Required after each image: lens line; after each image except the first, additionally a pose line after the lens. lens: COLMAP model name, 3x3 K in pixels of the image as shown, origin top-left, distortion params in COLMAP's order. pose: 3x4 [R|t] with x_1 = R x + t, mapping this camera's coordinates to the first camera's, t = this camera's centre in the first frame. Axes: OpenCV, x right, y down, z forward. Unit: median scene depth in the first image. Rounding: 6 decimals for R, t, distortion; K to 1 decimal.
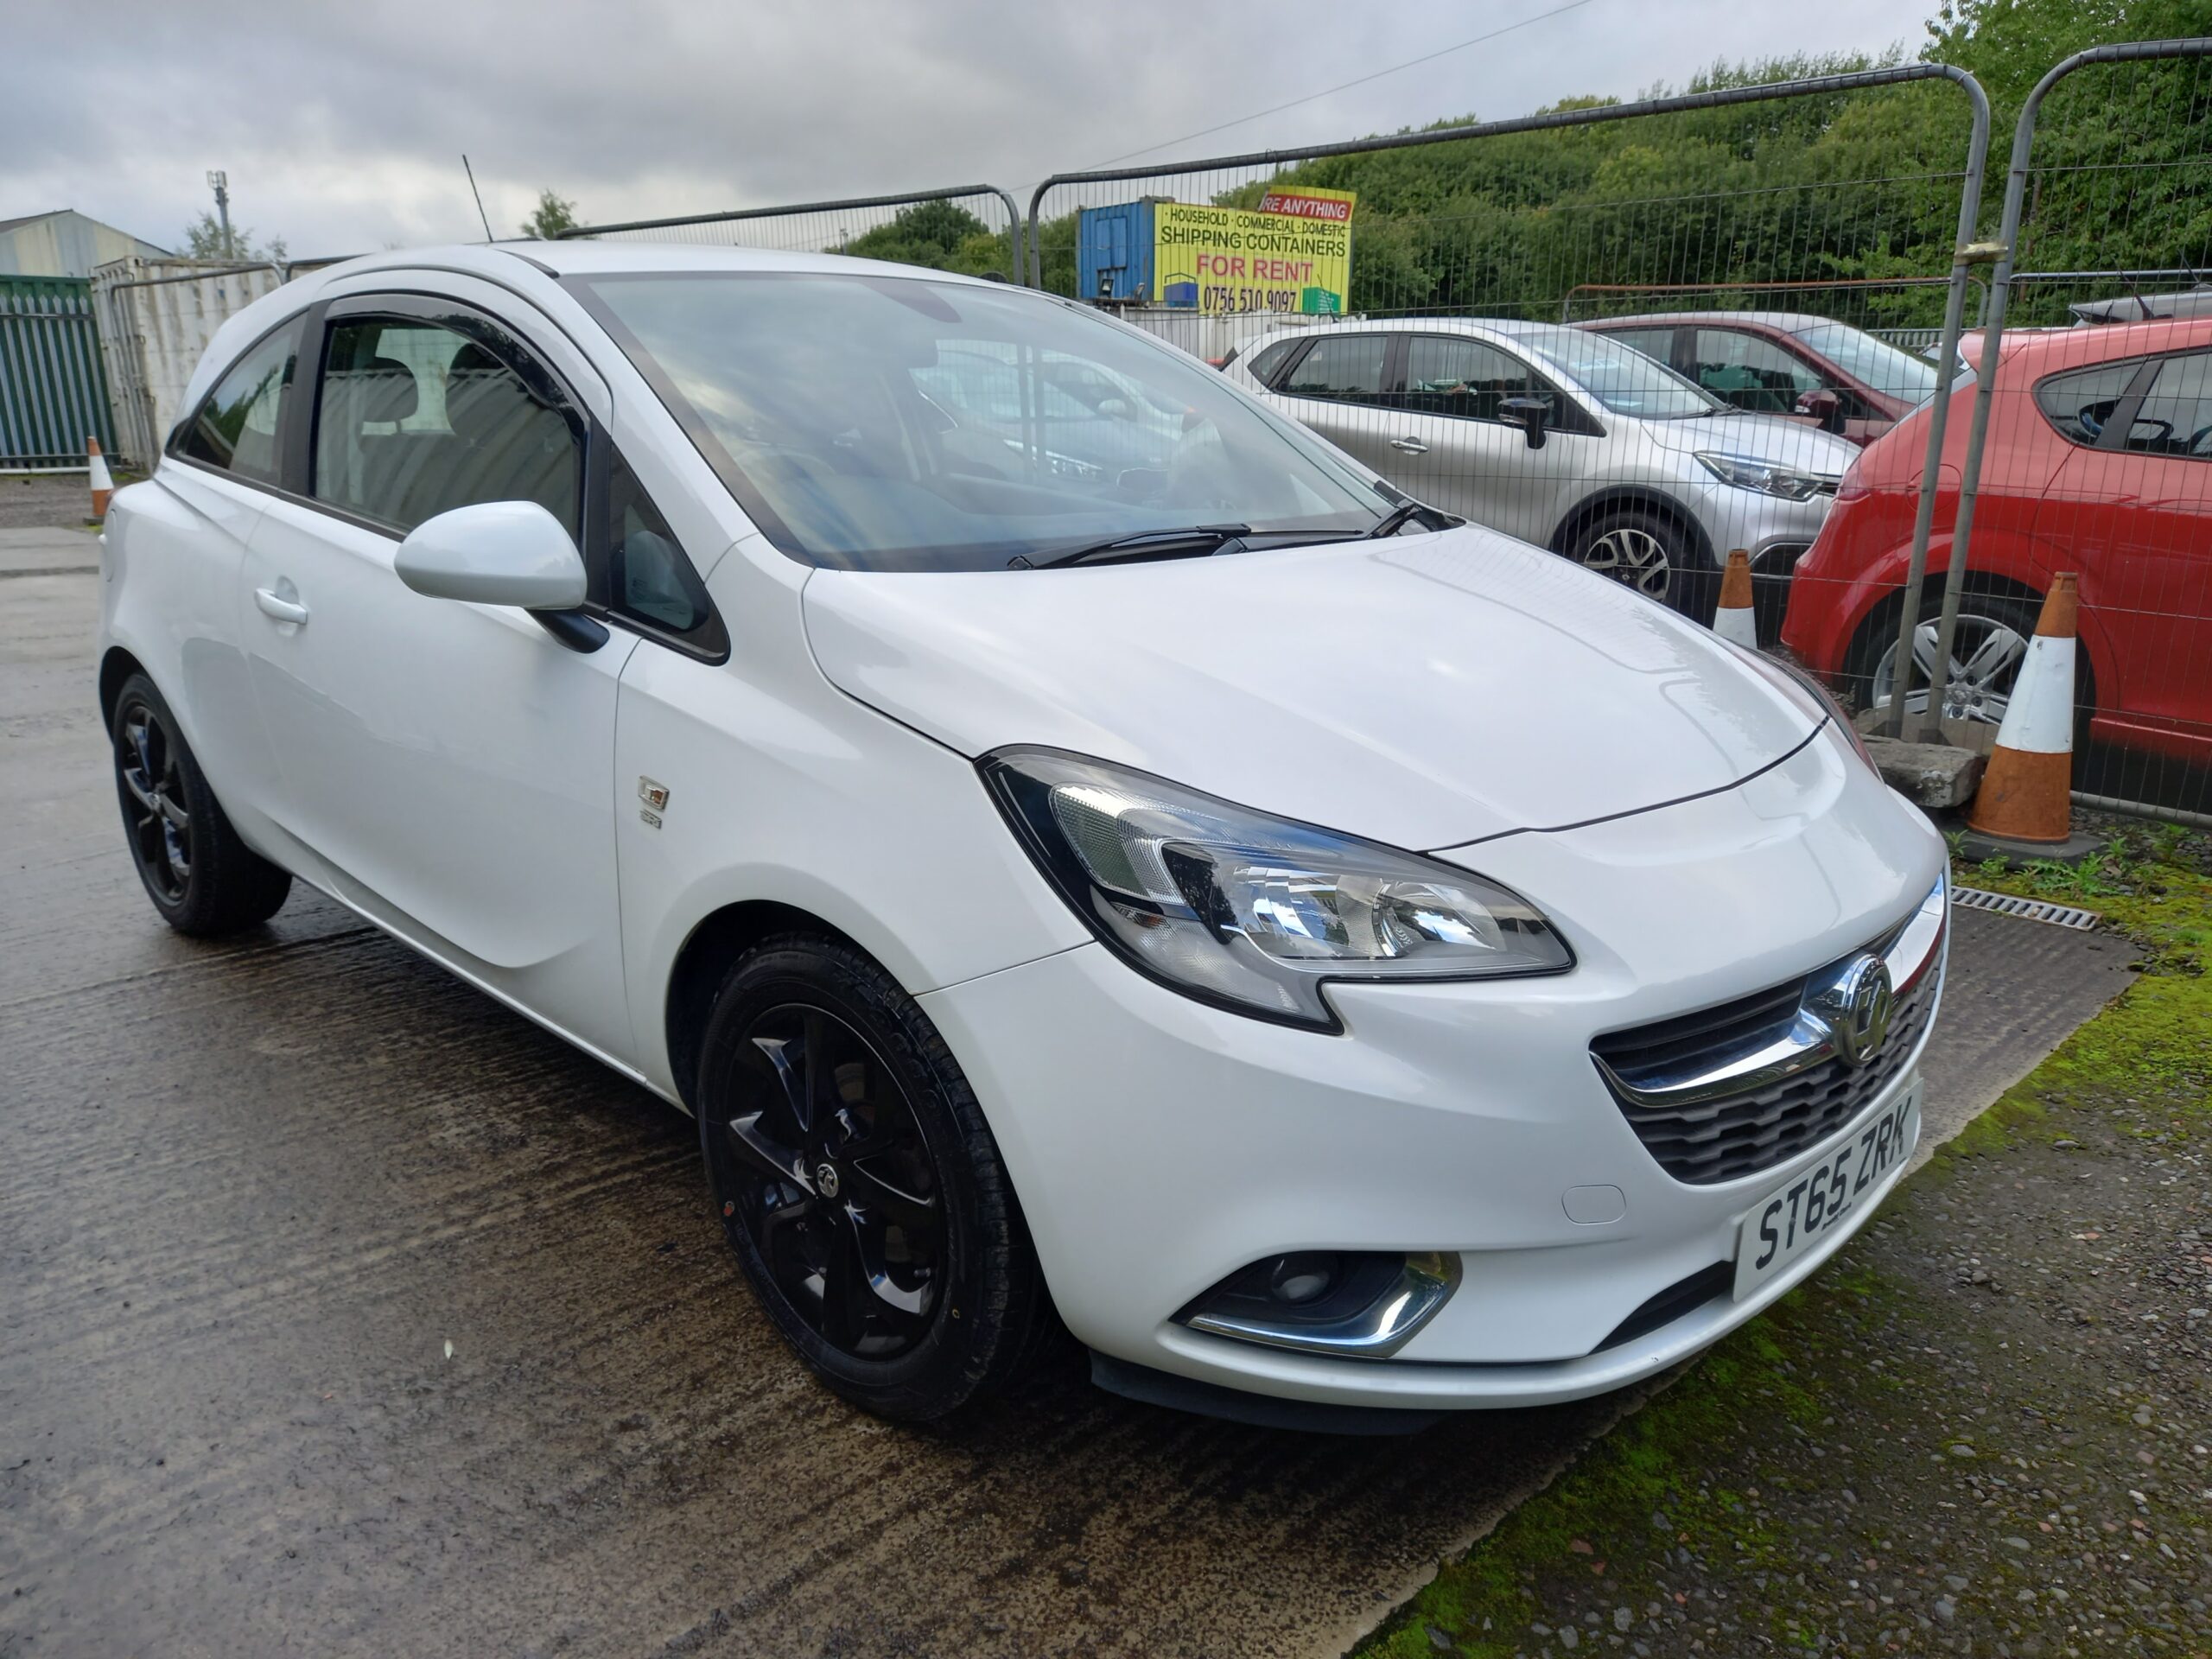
lens RADIAL K [[1616.0, 0, 1096.8], [0, 1616.0, 833.8], [0, 0, 1]] dist [0.067558, -0.075609]
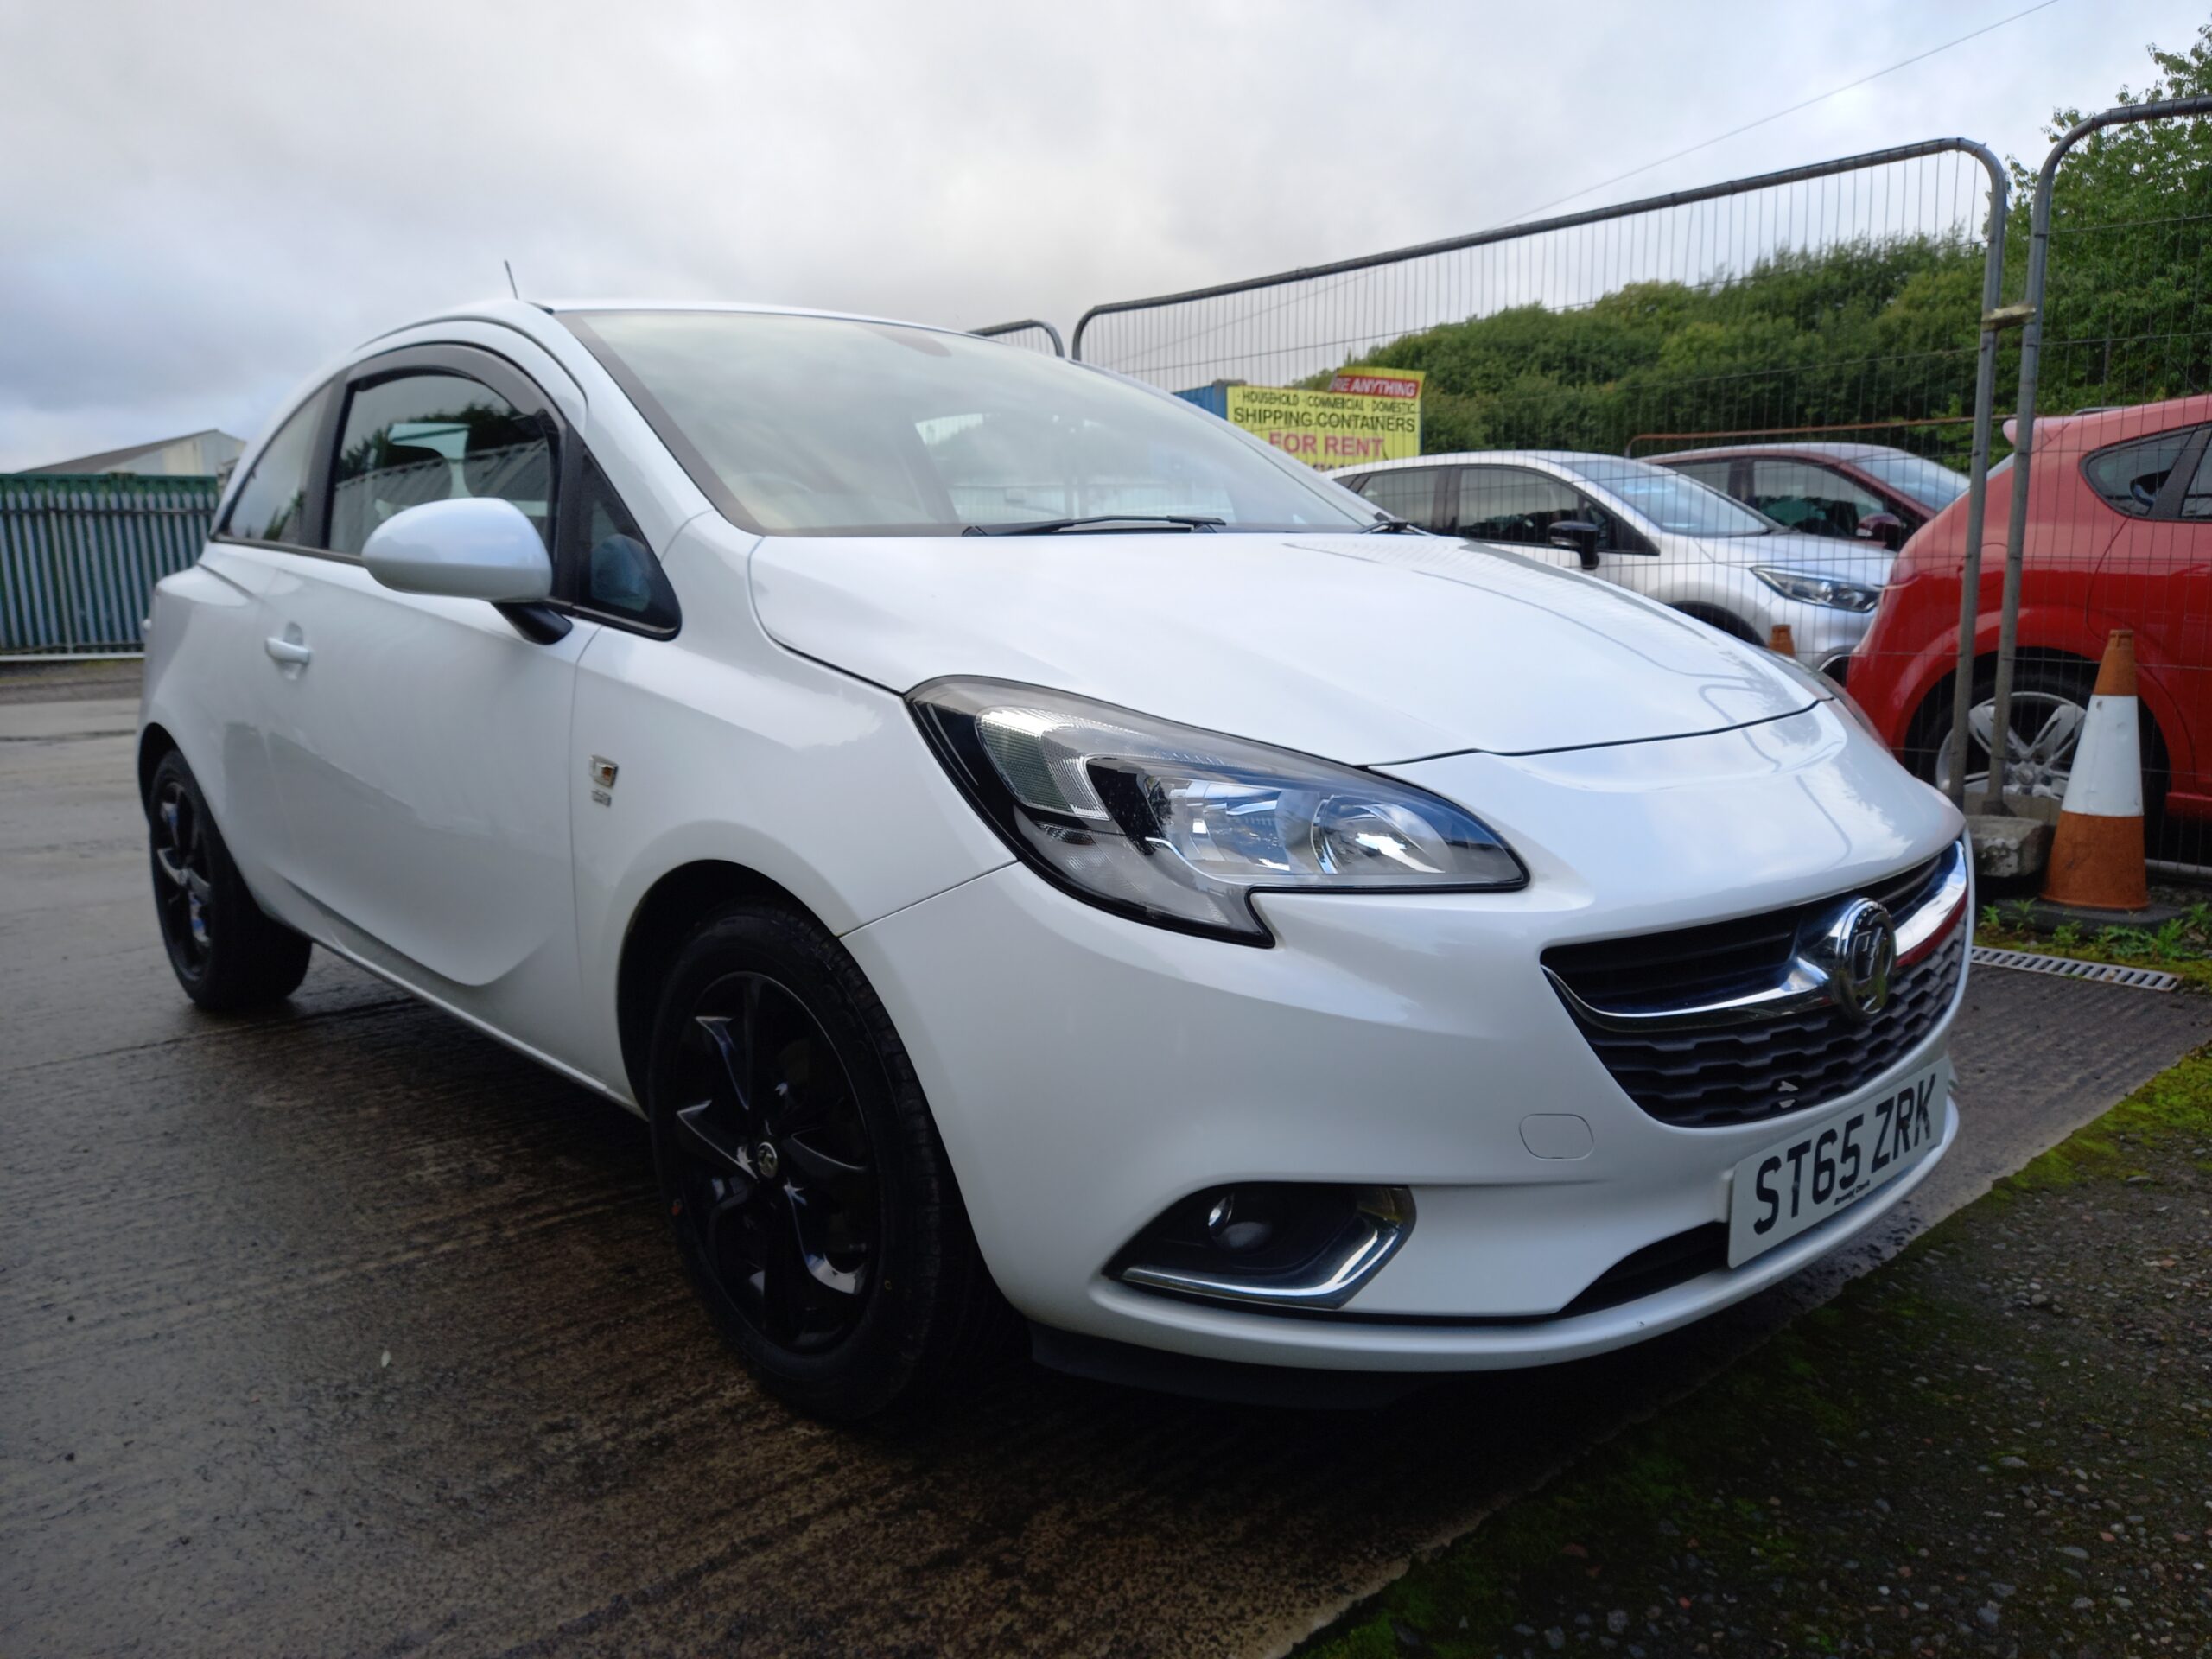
lens RADIAL K [[1620.5, 0, 1098.8], [0, 1620.5, 834.5], [0, 0, 1]] dist [0.049157, -0.050553]
pose [[0.998524, -0.015305, -0.052117, 0.067716], [0.009595, 0.994094, -0.108093, 0.108380], [0.053464, 0.107433, 0.992774, 0.037096]]
